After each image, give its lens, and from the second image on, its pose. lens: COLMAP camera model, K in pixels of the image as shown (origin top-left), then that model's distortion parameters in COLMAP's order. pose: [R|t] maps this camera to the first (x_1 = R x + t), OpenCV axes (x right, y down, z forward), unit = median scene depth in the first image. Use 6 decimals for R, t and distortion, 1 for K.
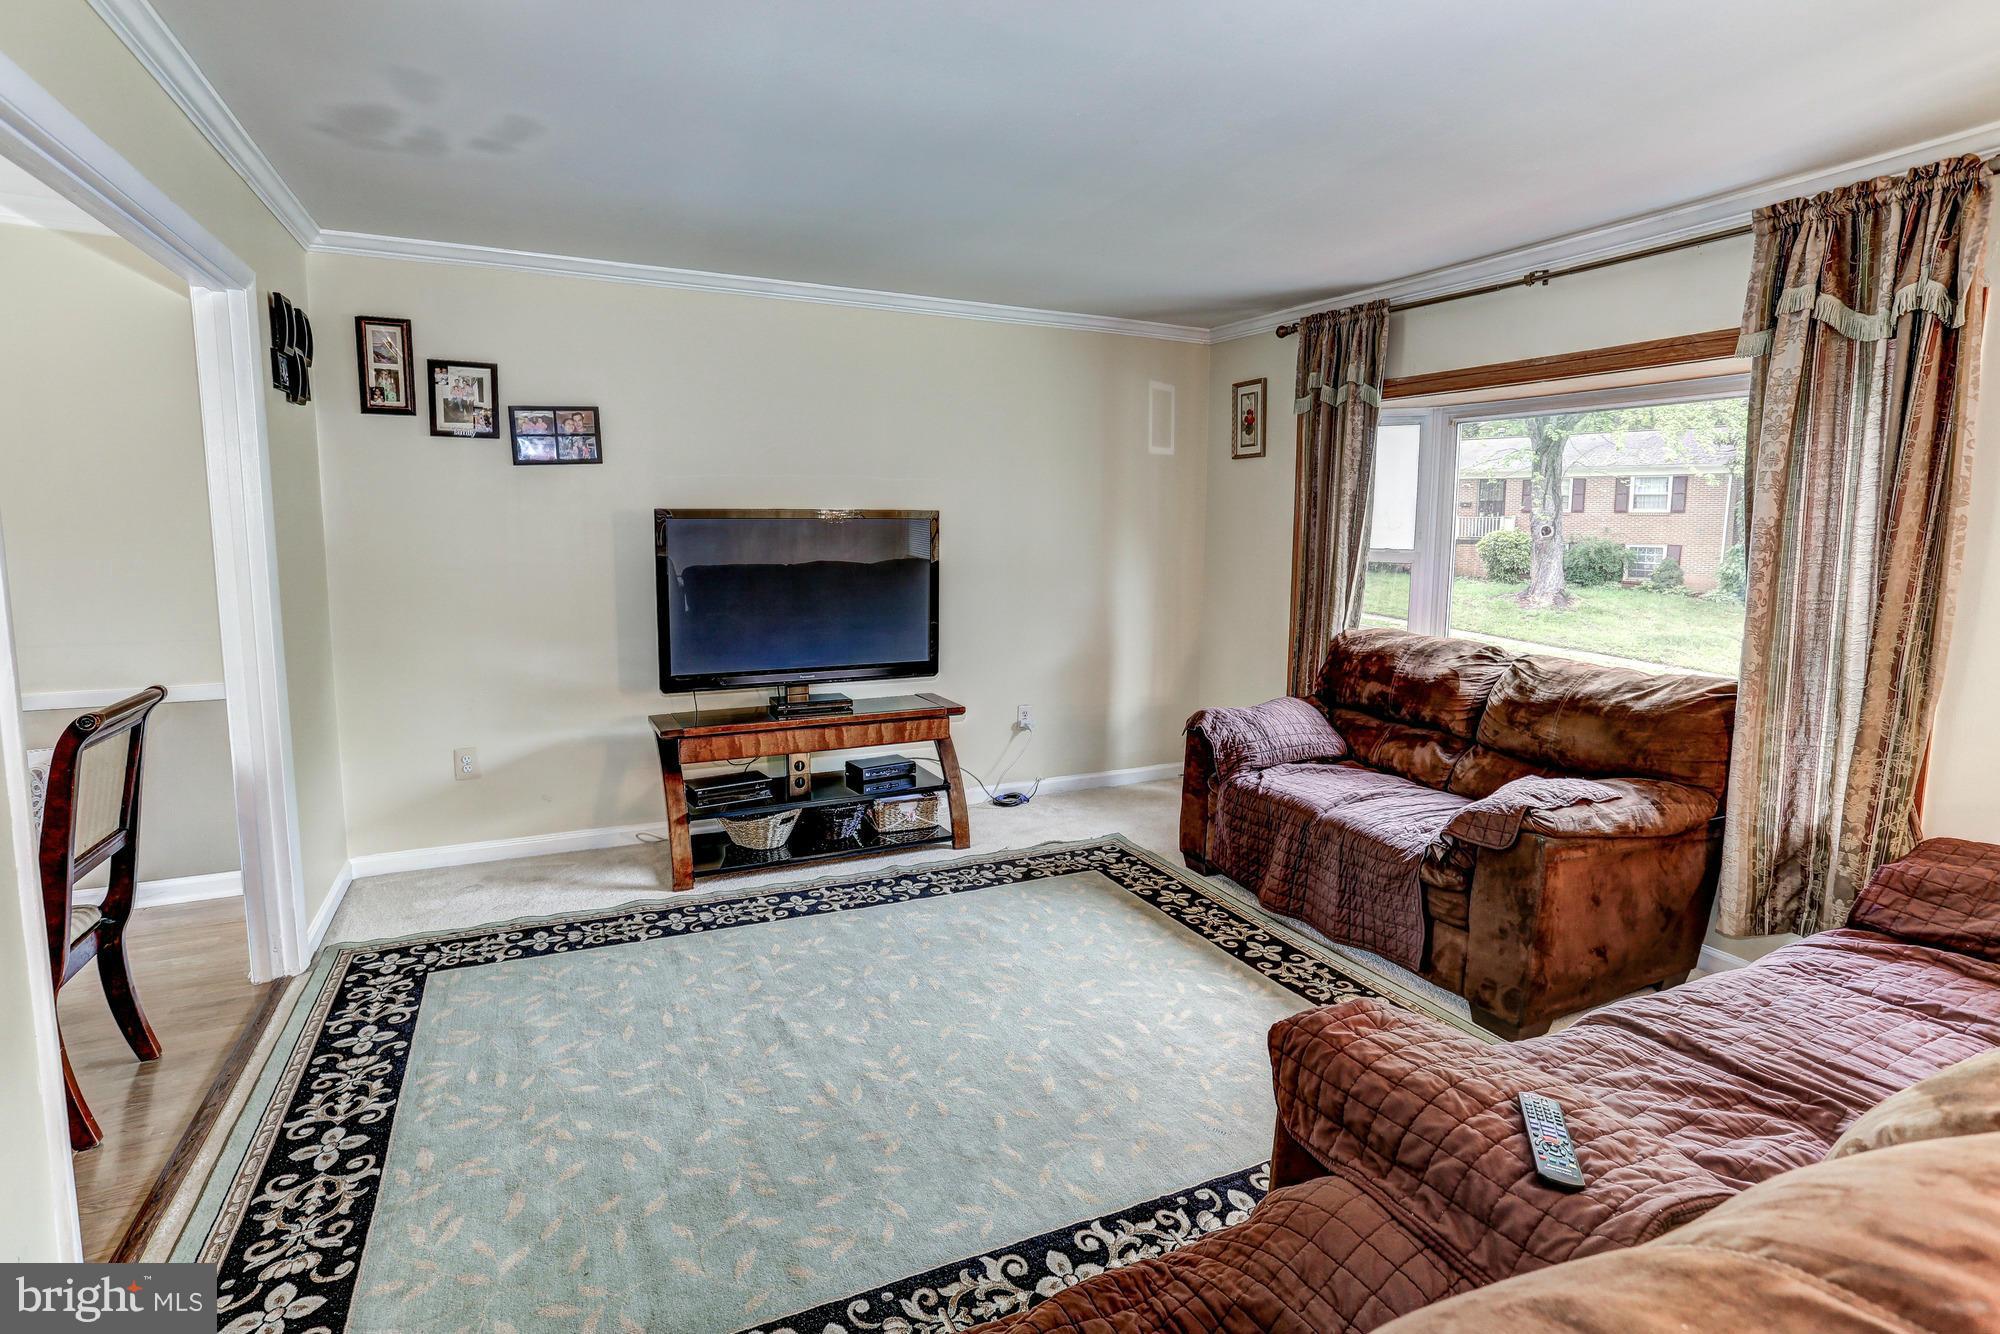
lens RADIAL K [[980.7, 0, 998.7], [0, 980.7, 622.4], [0, 0, 1]] dist [-0.055621, 0.038710]
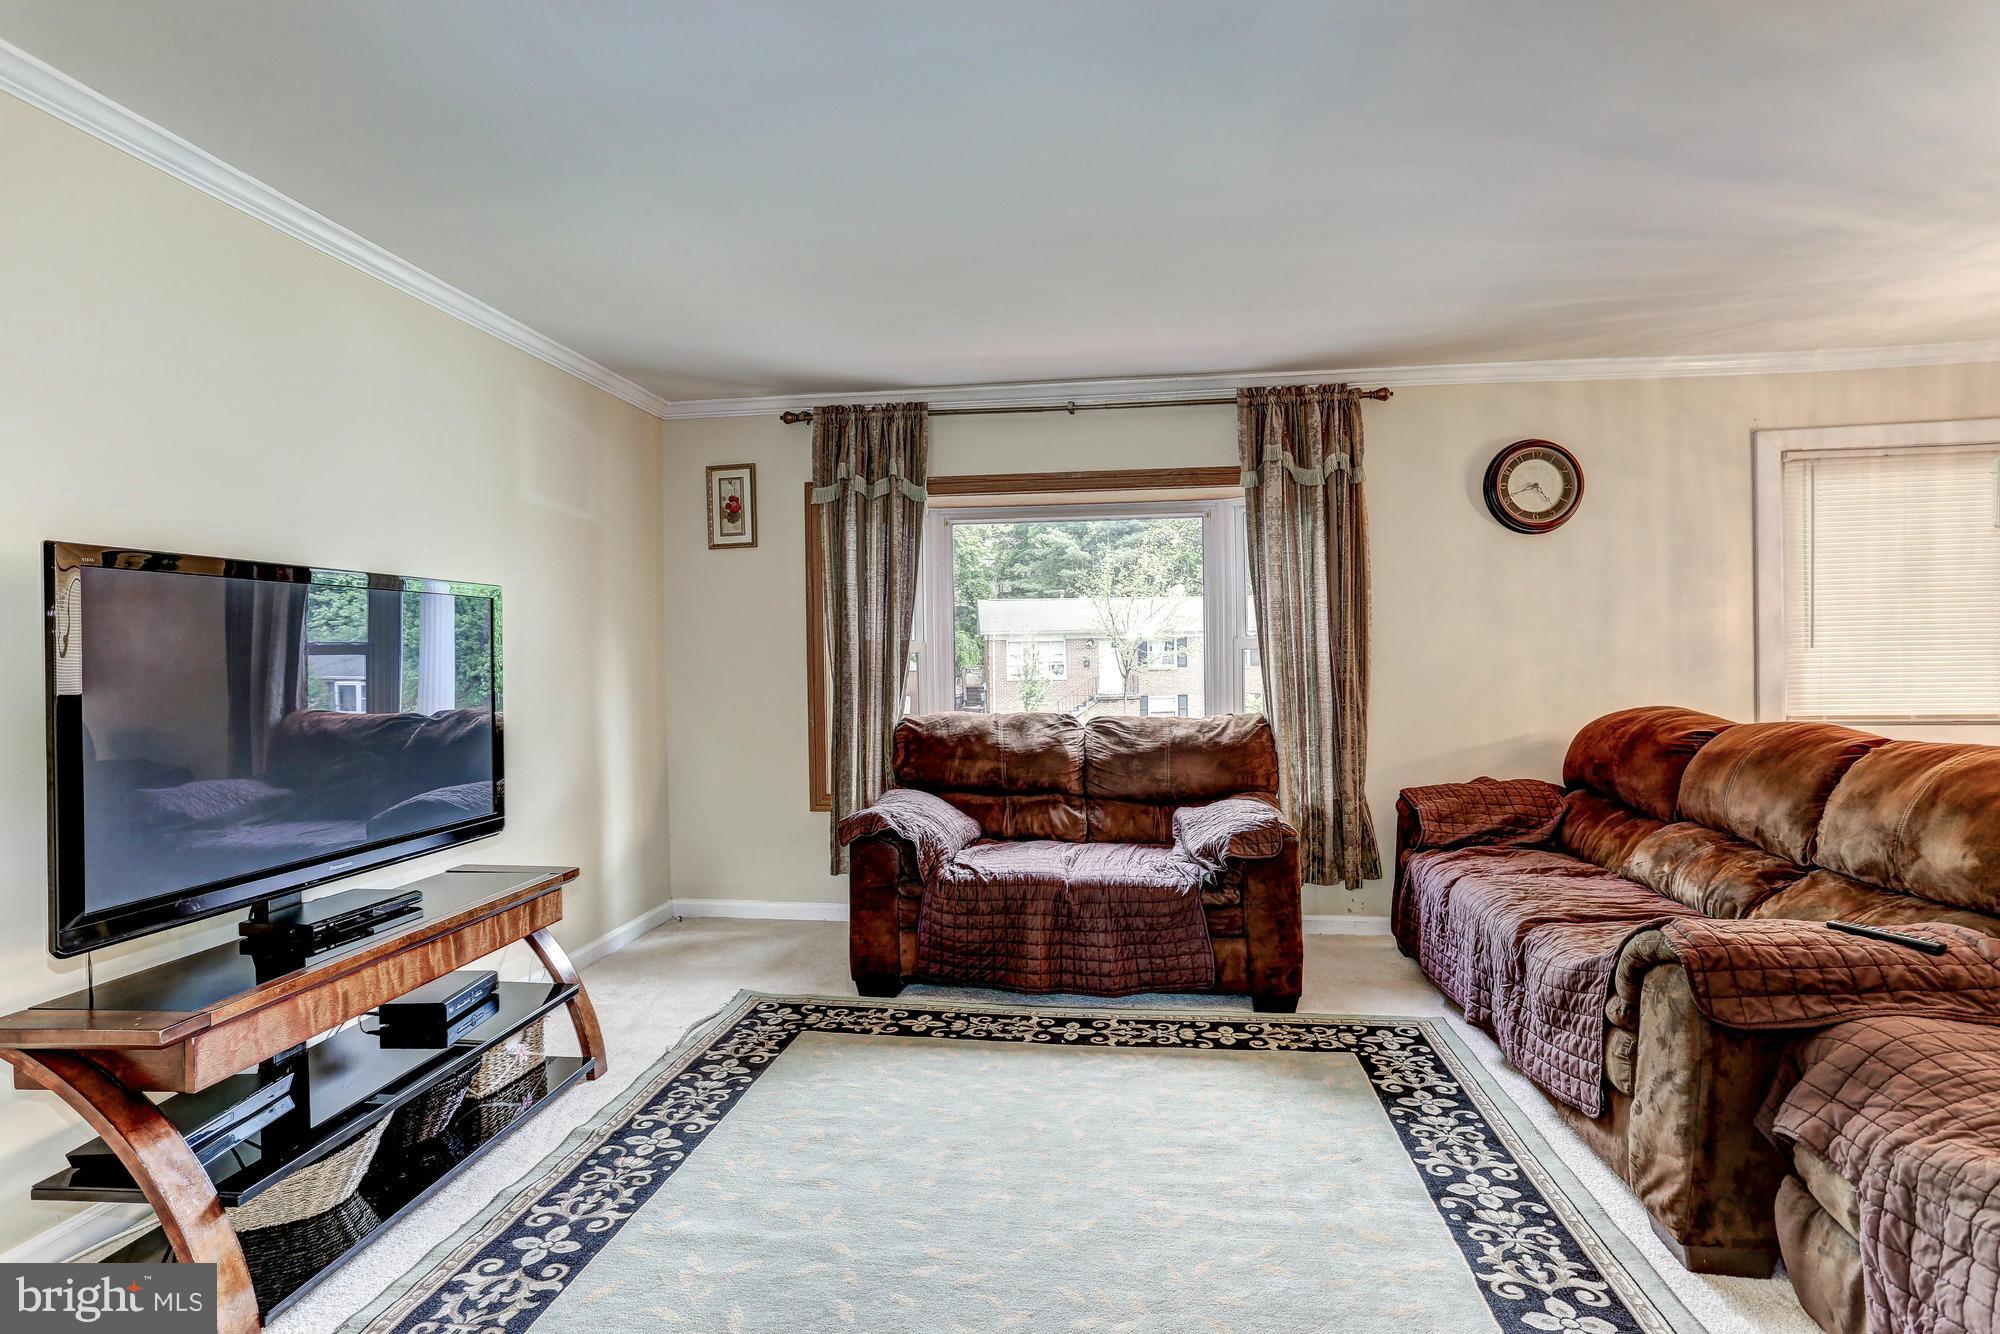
lens RADIAL K [[970.3, 0, 993.1], [0, 970.3, 658.3], [0, 0, 1]] dist [-0.054224, 0.038264]
pose [[0.554640, -0.017859, 0.831899, -0.502049], [0.106719, 0.993040, -0.049832, 0.006487], [-0.825219, 0.116418, 0.552685, 0.432711]]
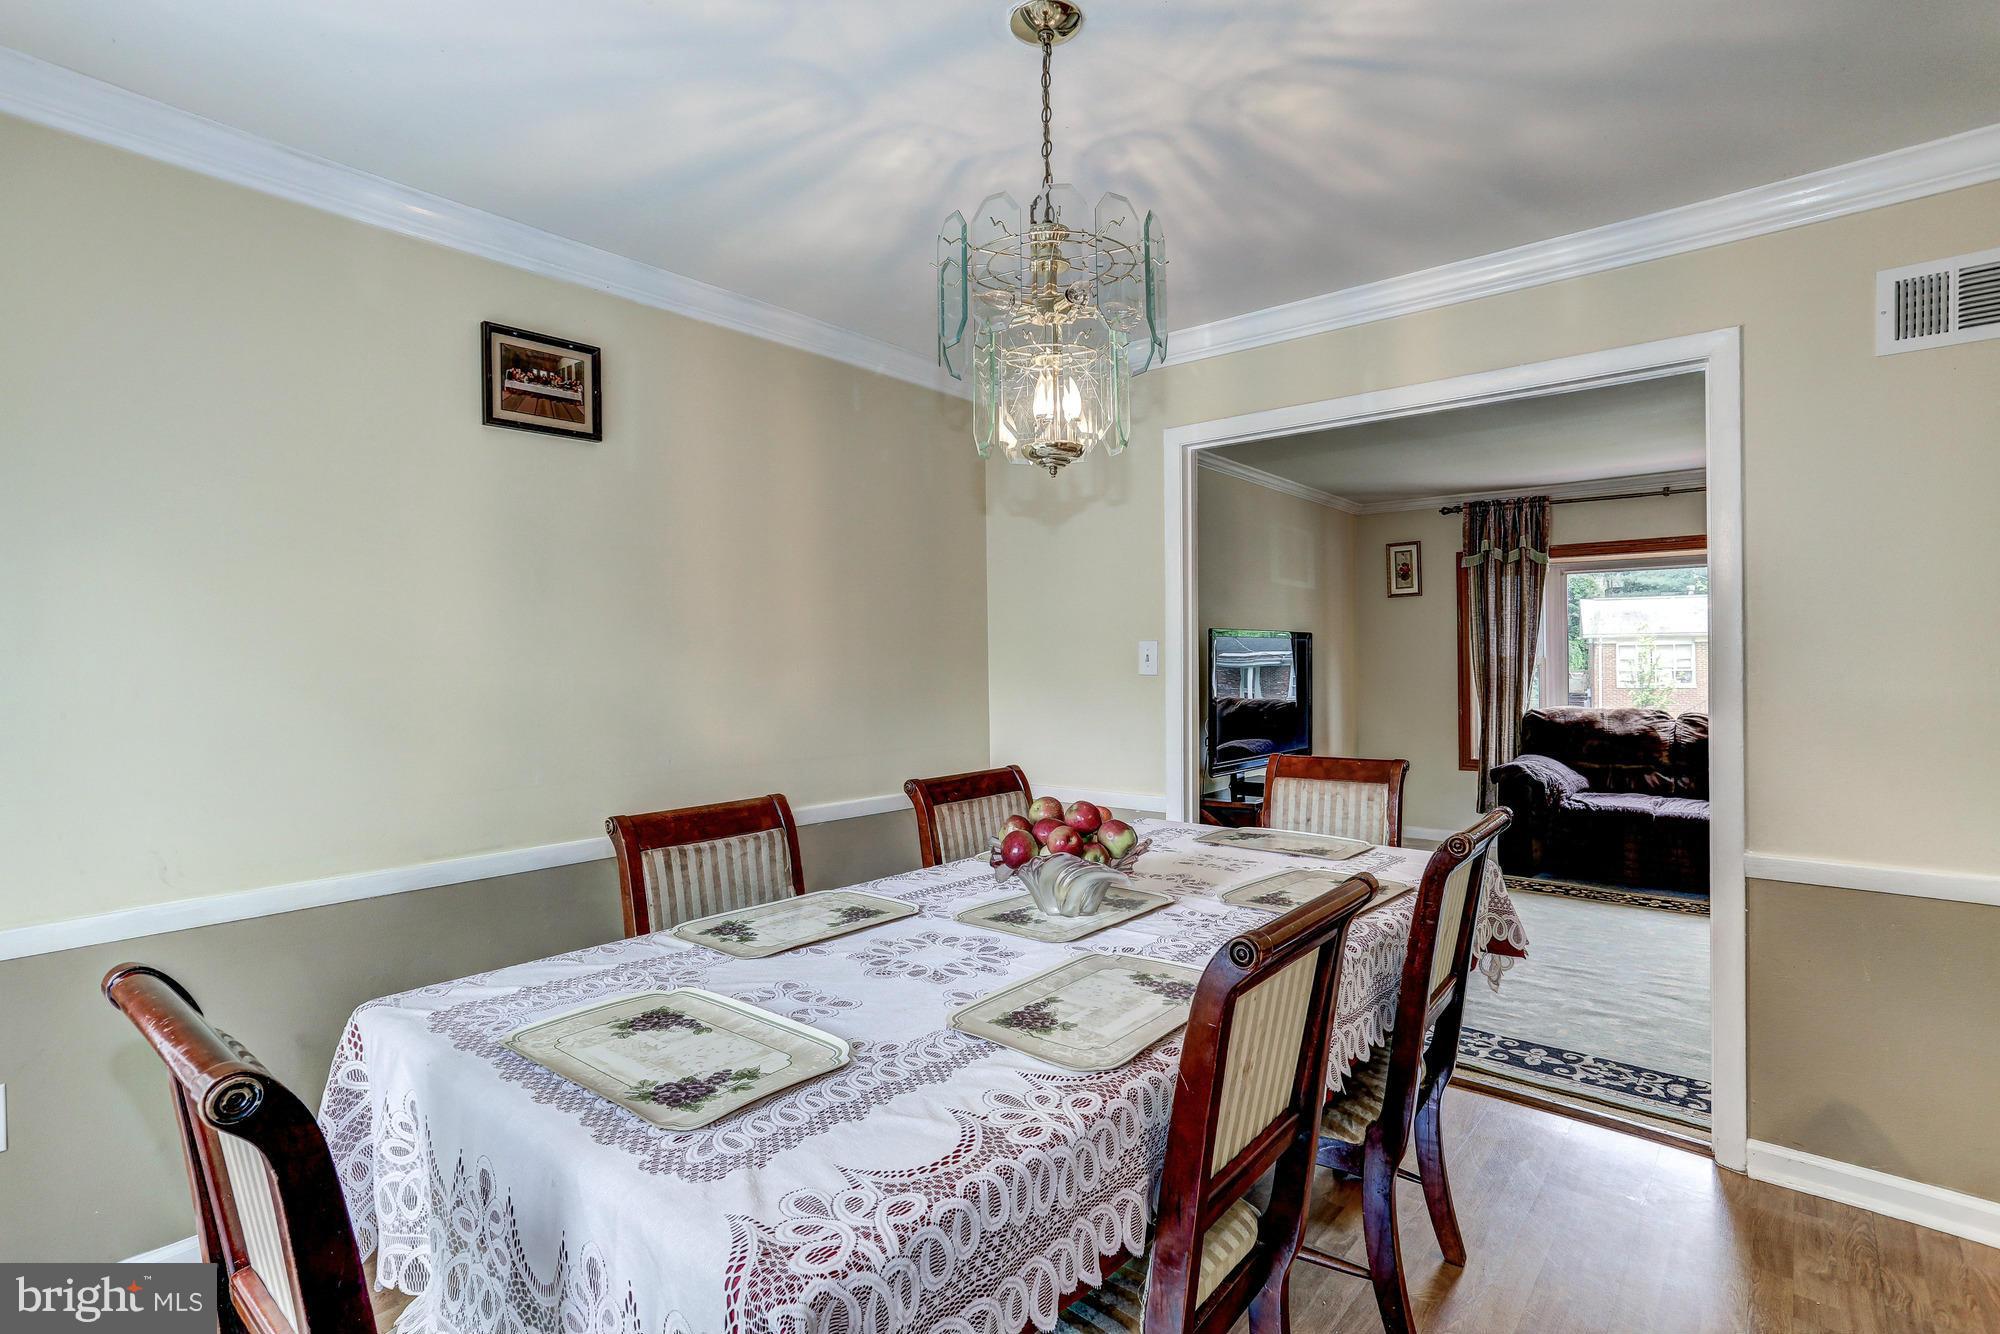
lens RADIAL K [[970.3, 0, 993.1], [0, 970.3, 658.3], [0, 0, 1]] dist [-0.054224, 0.038264]
pose [[0.914178, -0.012501, 0.405121, -1.178343], [0.057408, 0.993441, -0.098890, 0.031613], [-0.401228, 0.113660, 0.908899, -0.016956]]
